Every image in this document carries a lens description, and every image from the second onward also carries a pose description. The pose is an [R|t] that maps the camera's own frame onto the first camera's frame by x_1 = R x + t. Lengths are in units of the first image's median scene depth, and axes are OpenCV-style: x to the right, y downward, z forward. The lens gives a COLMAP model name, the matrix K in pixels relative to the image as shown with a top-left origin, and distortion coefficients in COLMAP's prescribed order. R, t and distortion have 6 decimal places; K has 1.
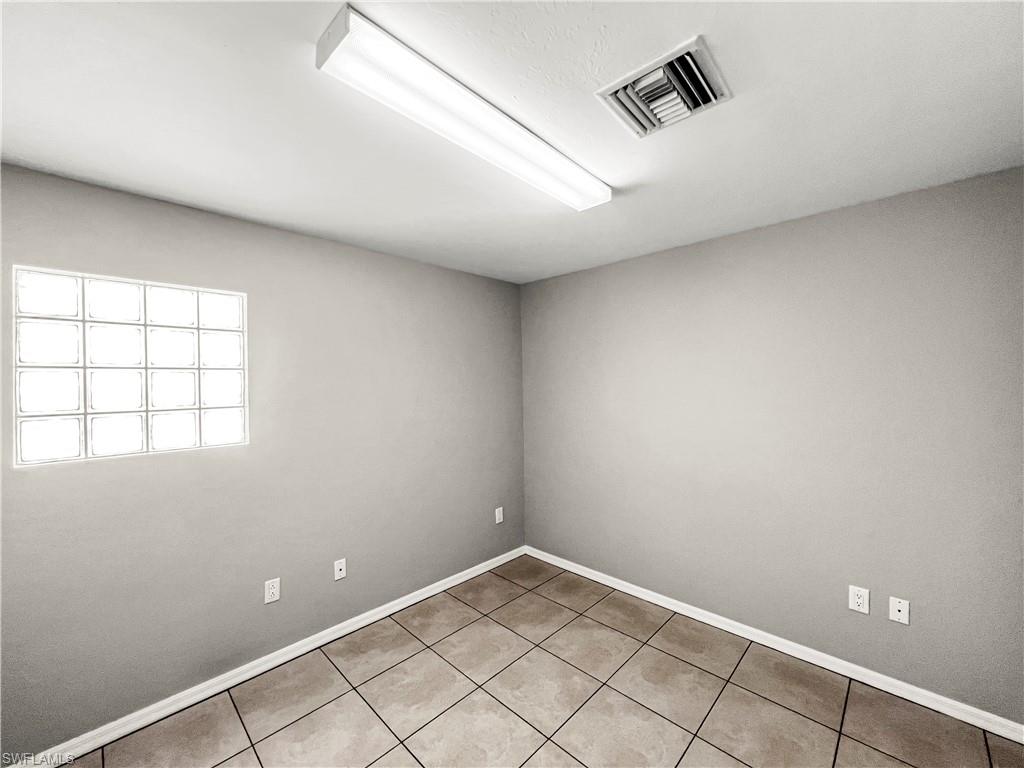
lens RADIAL K [[407.7, 0, 511.5], [0, 407.7, 384.5], [0, 0, 1]] dist [-0.000397, -0.000029]
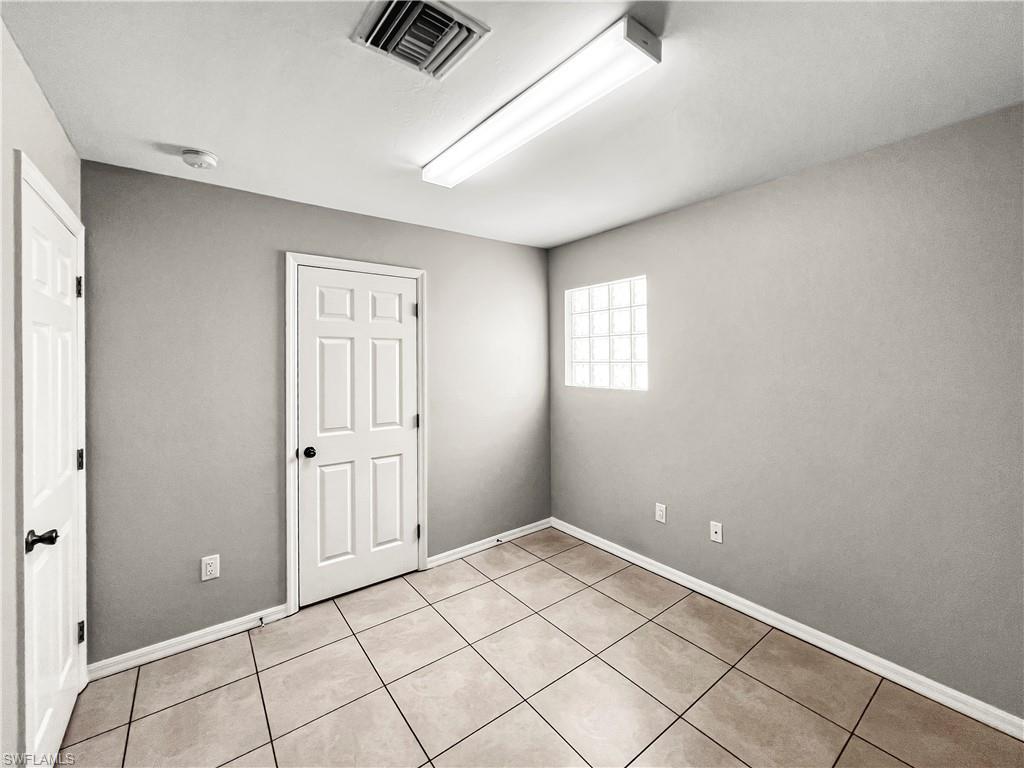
lens RADIAL K [[430.5, 0, 515.4], [0, 430.5, 356.8], [0, 0, 1]] dist [-0.006783, 0.000689]
pose [[-0.148572, 0.009400, -0.988857, 0.799686], [0.008457, 0.999930, 0.008235, 0.024357], [0.988865, -0.007140, -0.148641, 0.813633]]
